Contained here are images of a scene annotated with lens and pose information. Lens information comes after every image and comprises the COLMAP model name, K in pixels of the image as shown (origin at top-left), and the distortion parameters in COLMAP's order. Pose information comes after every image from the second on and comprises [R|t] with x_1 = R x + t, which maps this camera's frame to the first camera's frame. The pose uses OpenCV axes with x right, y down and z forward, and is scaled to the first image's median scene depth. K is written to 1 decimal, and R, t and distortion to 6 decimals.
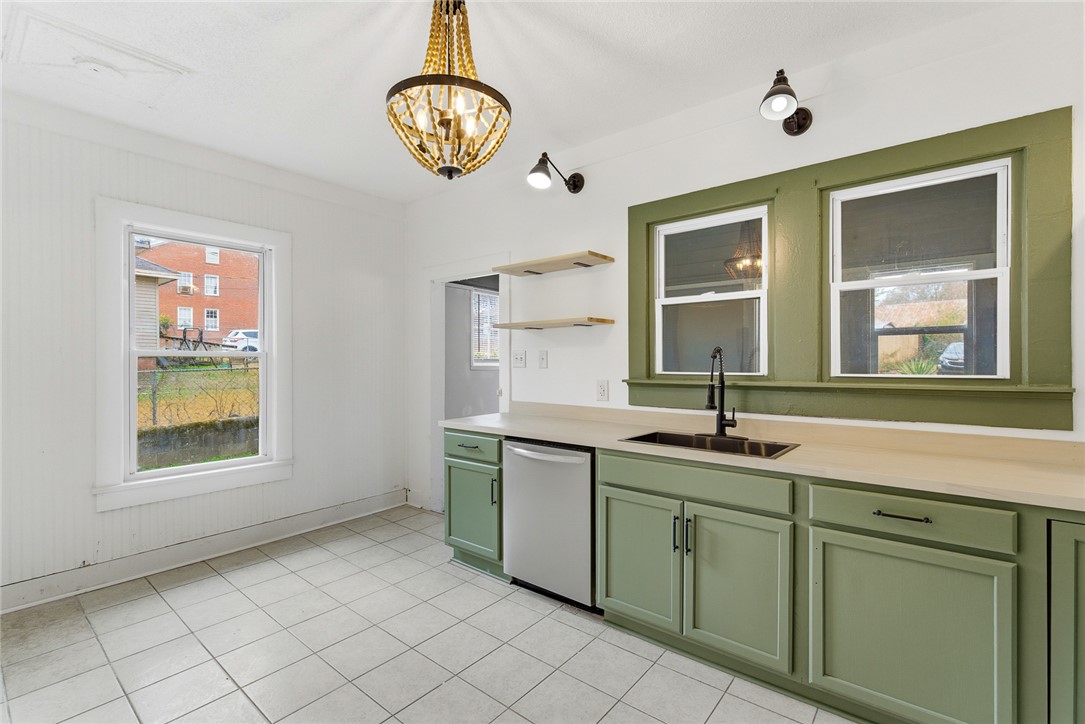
lens RADIAL K [[491.7, 0, 540.1], [0, 491.7, 361.5], [0, 0, 1]] dist [-0.002186, 0.000292]
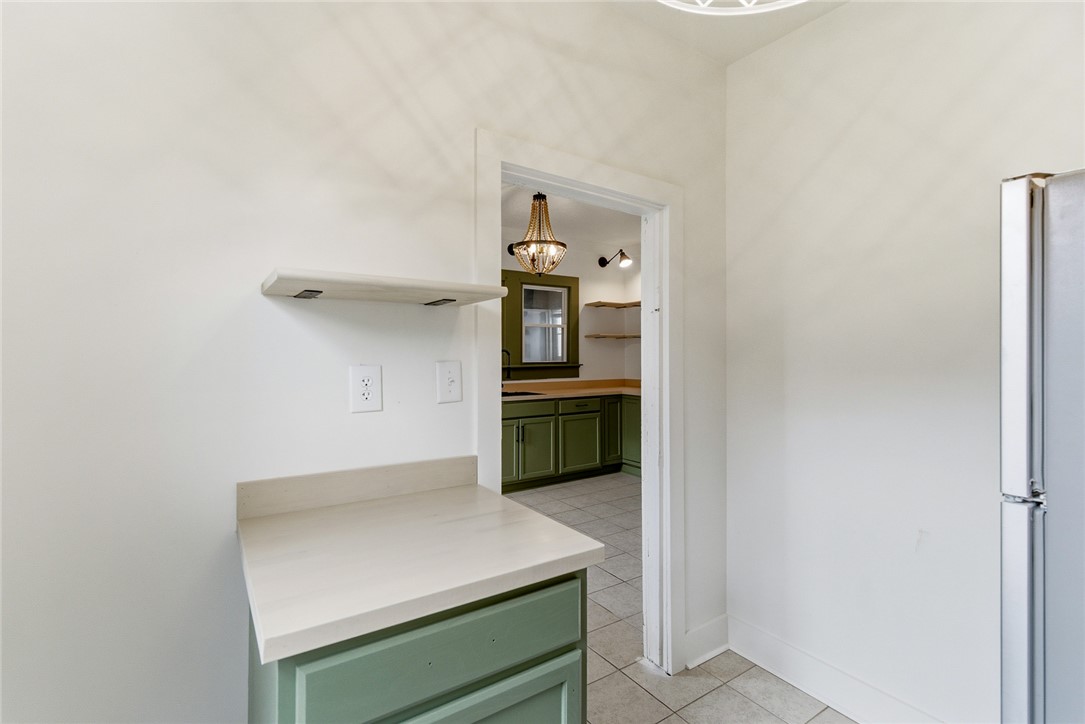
lens RADIAL K [[491.7, 0, 542.6], [0, 491.7, 357.8], [0, 0, 1]] dist [-0.002186, 0.000292]
pose [[0.266212, -0.007645, 0.963884, -2.056432], [-0.002118, 0.999961, 0.008516, -0.016837], [-0.963912, -0.004308, 0.266185, 0.342848]]
